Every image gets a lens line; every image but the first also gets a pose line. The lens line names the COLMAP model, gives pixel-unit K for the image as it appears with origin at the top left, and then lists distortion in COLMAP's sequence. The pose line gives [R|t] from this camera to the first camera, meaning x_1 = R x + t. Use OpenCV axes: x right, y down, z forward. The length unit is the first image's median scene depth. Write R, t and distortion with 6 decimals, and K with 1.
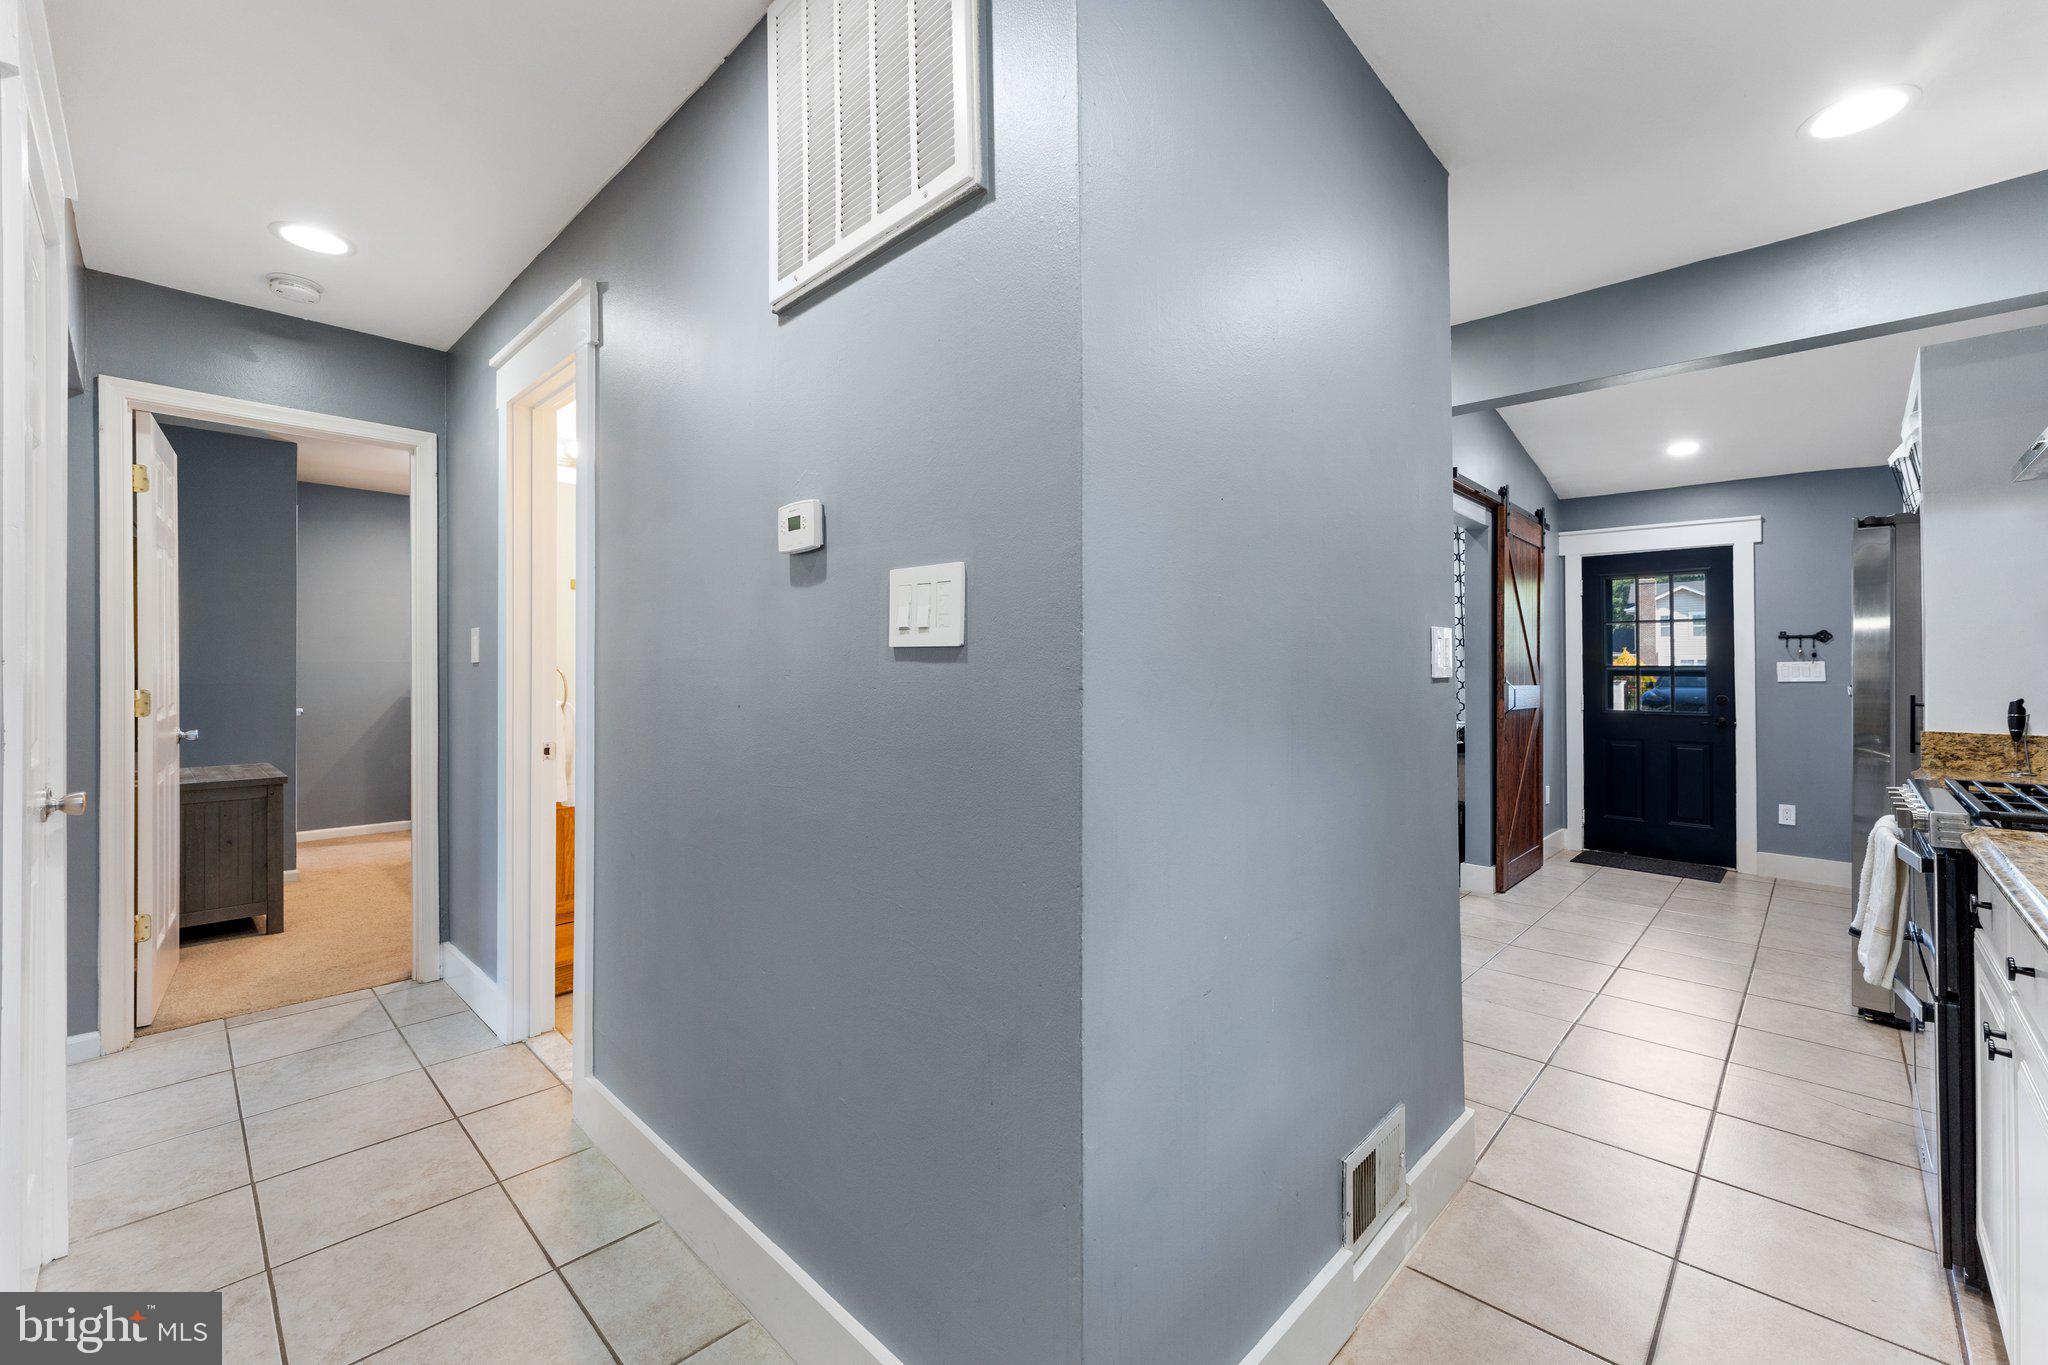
lens RADIAL K [[827.6, 0, 1016.9], [0, 827.6, 668.9], [0, 0, 1]] dist [0.009375, -0.000978]
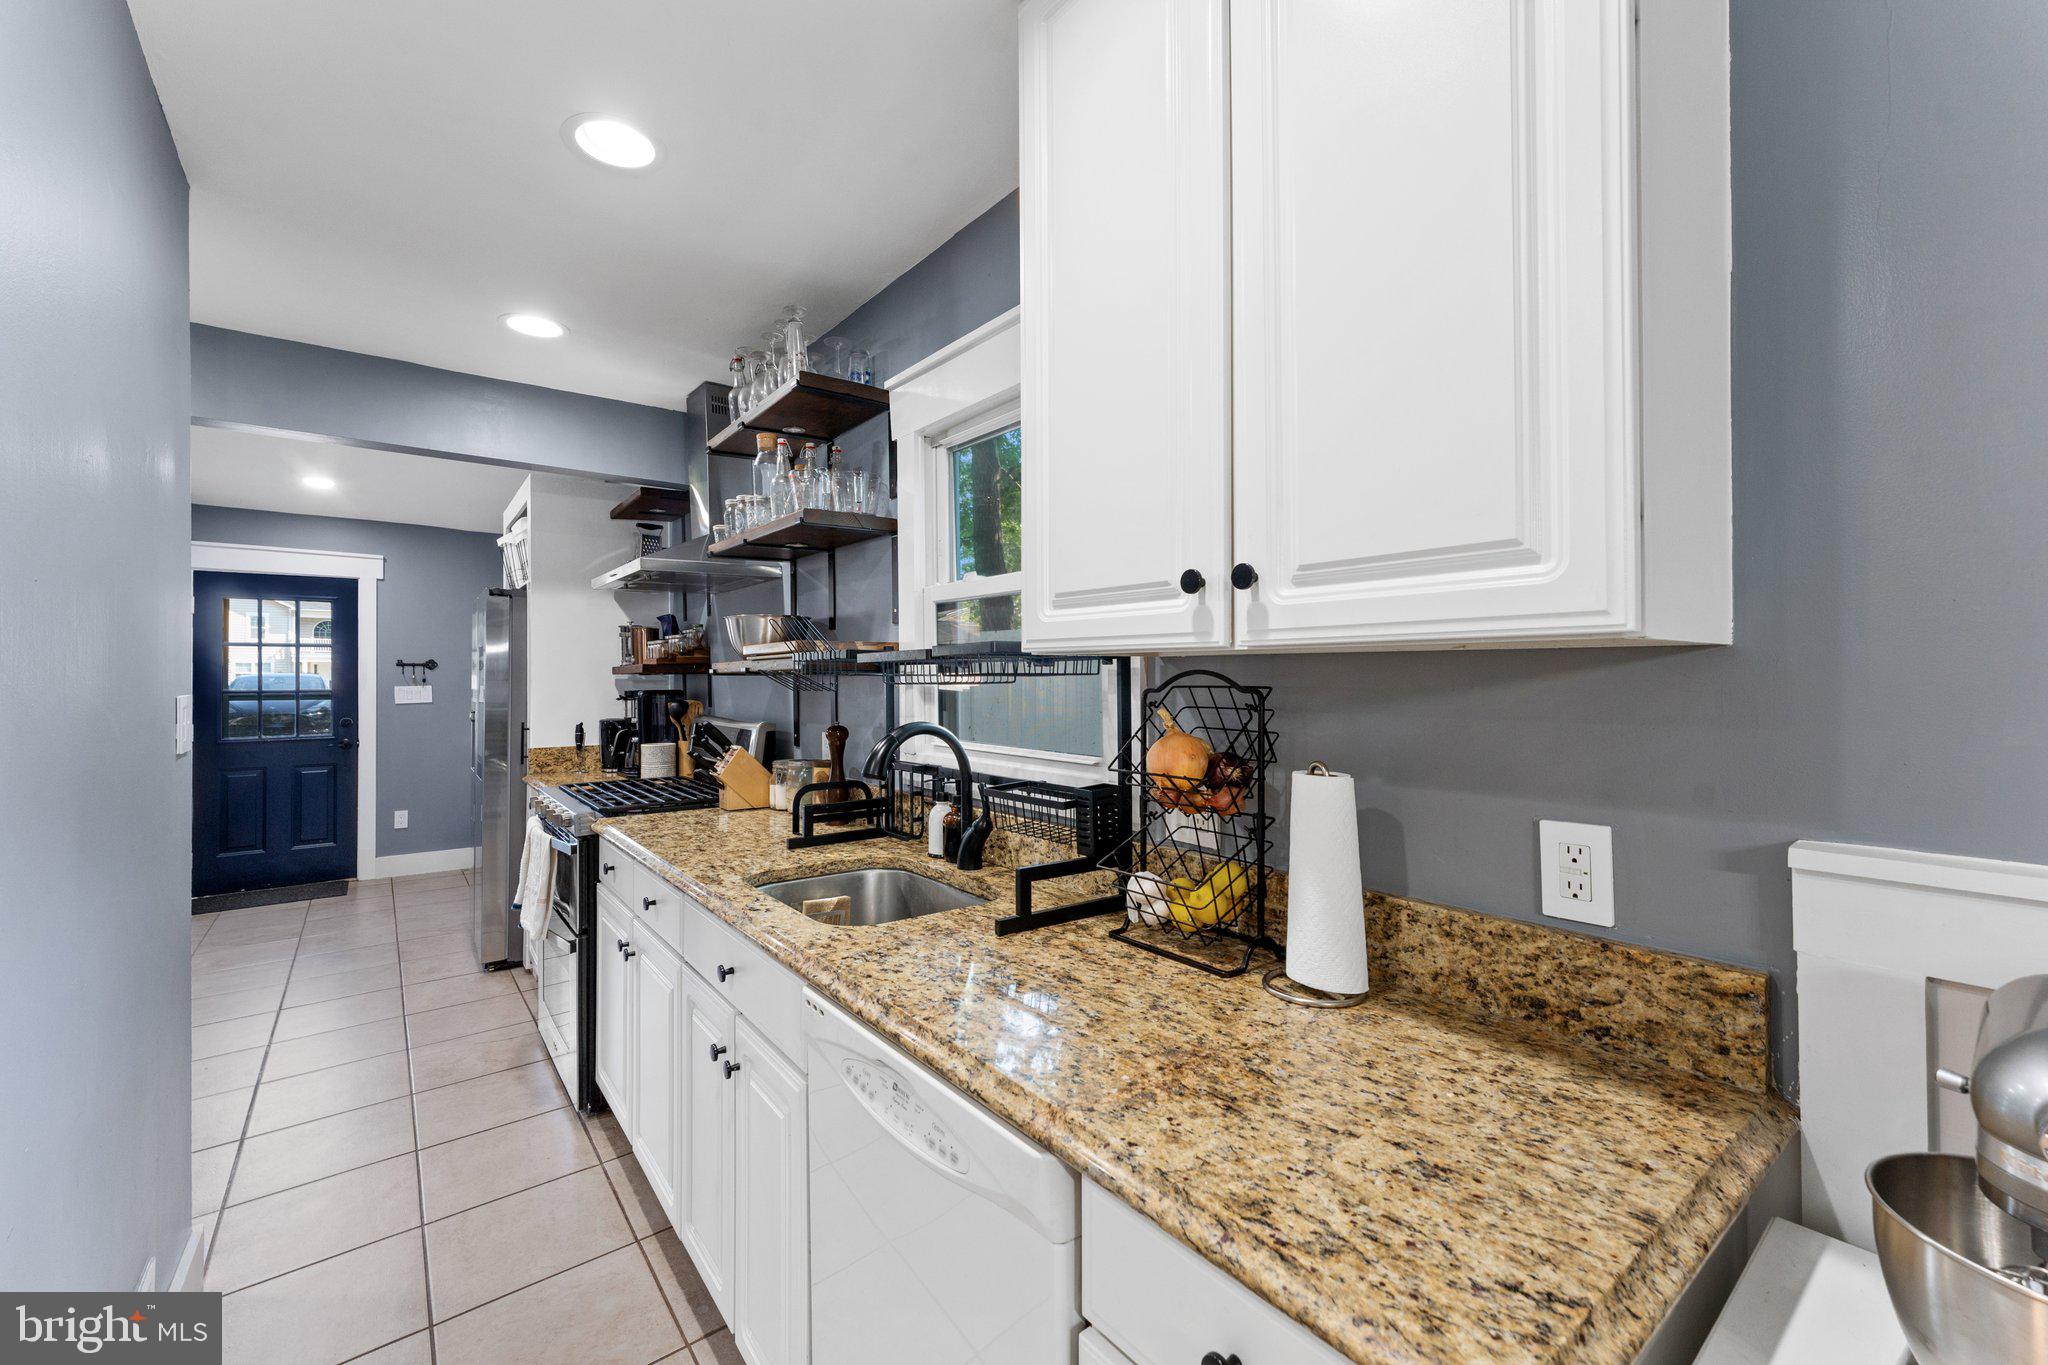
lens RADIAL K [[827.6, 0, 1030.0], [0, 827.6, 658.3], [0, 0, 1]] dist [0.009375, -0.000978]
pose [[0.130043, 0.015216, 0.991392, -0.102322], [-0.000302, 0.999883, -0.015307, -0.030038], [-0.991508, 0.001691, 0.130032, -0.006504]]
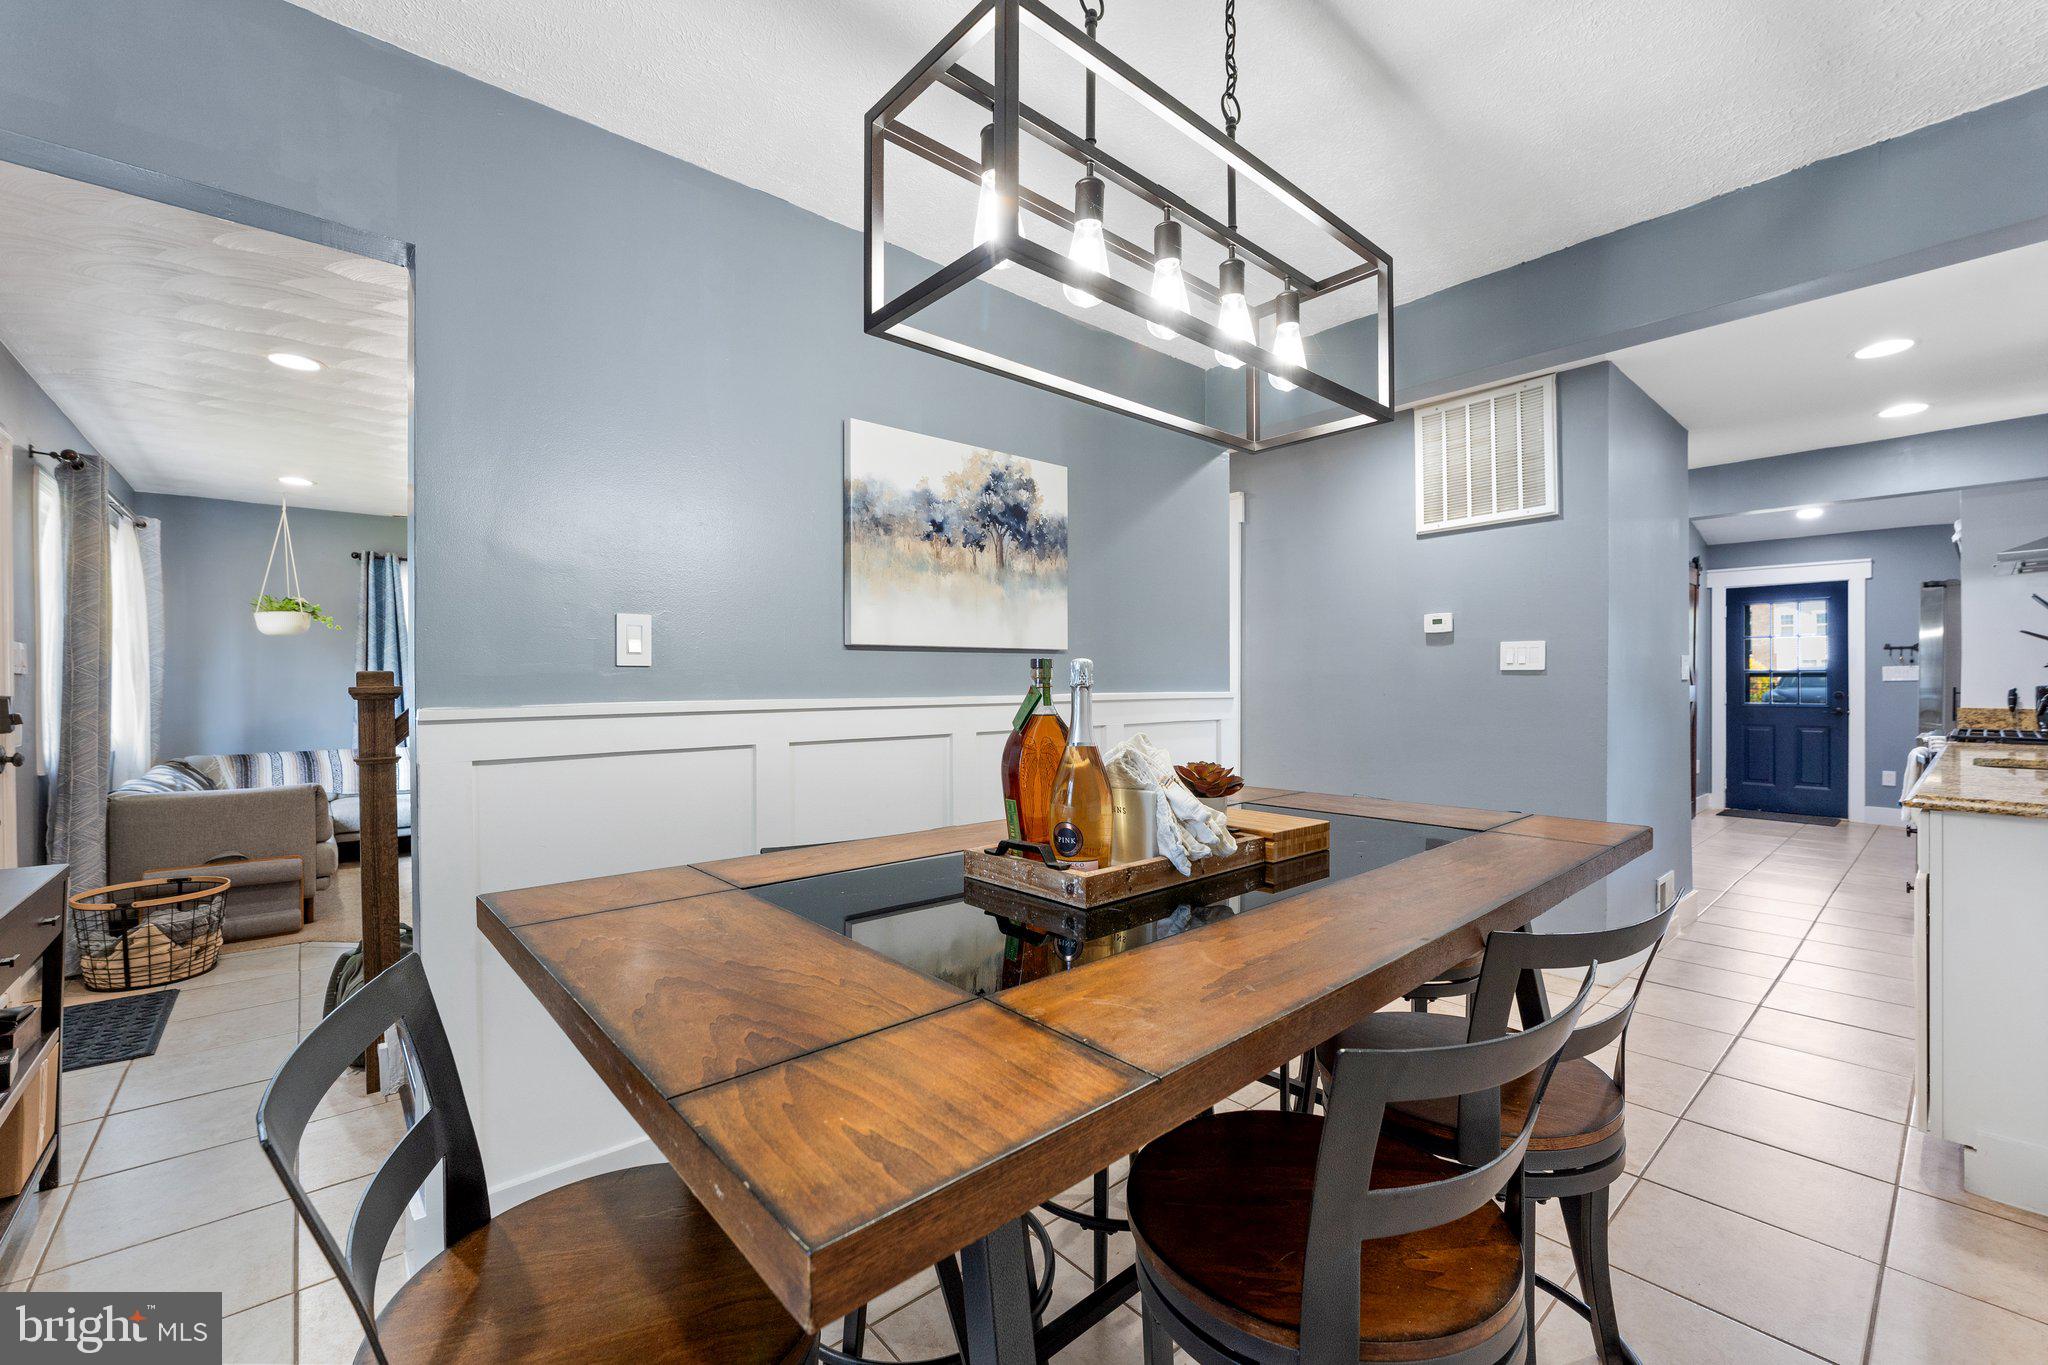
lens RADIAL K [[827.6, 0, 1016.3], [0, 827.6, 695.2], [0, 0, 1]] dist [0.009375, -0.000978]
pose [[0.996660, -0.008934, -0.081172, -0.390685], [0.010638, 0.999732, 0.020585, -0.004252], [0.080966, -0.021380, 0.996488, -0.478414]]
